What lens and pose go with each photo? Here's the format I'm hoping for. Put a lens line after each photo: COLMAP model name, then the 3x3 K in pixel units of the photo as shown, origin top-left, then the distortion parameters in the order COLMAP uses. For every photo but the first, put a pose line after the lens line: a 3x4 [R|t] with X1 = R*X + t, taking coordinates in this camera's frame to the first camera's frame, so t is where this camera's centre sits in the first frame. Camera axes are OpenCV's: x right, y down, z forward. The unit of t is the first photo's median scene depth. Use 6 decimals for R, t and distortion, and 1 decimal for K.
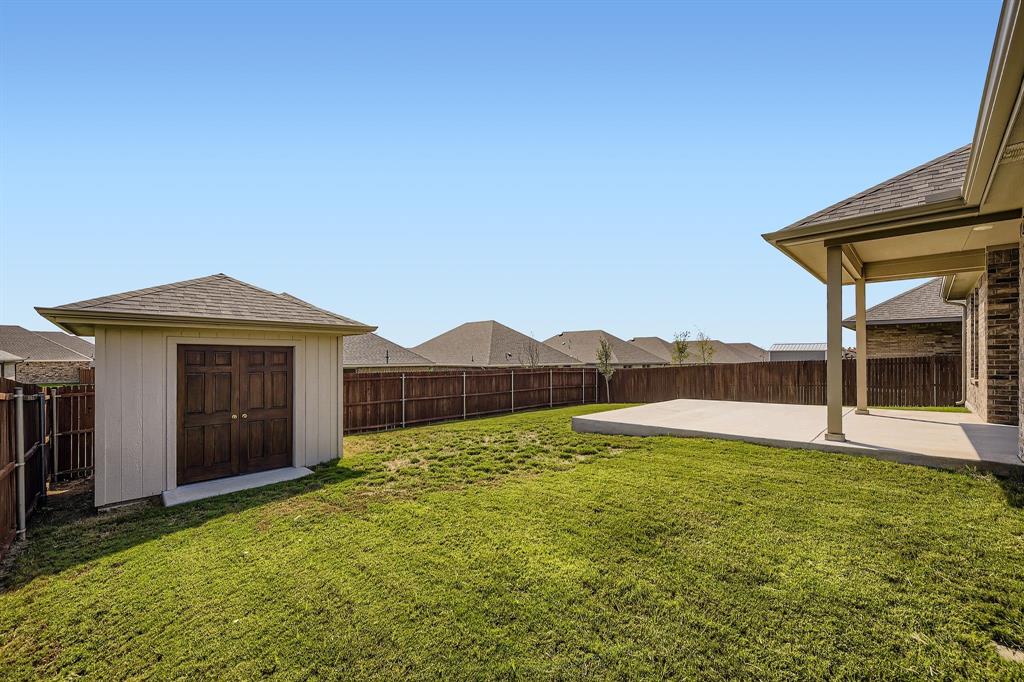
lens RADIAL K [[431.1, 0, 513.6], [0, 431.1, 345.9], [0, 0, 1]] dist [0.092407, -0.000029]
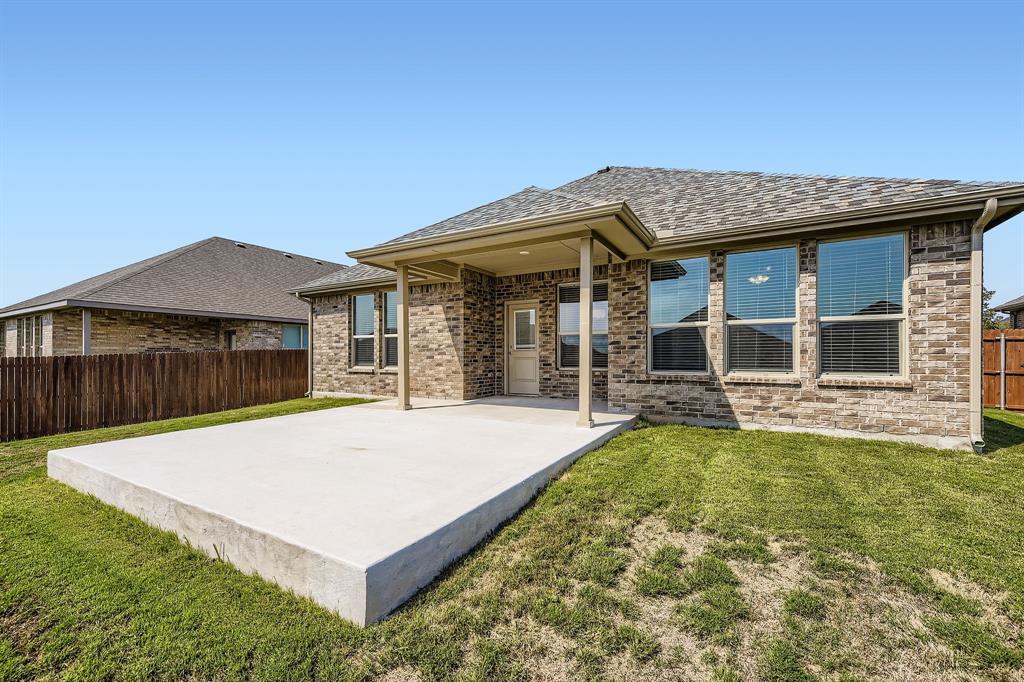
lens RADIAL K [[418.4, 0, 509.5], [0, 418.4, 357.3], [0, 0, 1]] dist [0.022019, -0.000103]
pose [[-0.227782, 0.000783, 0.973712, -0.094104], [-0.025096, 0.999663, -0.006674, 0.033572], [-0.973389, -0.025956, -0.227686, 0.768859]]
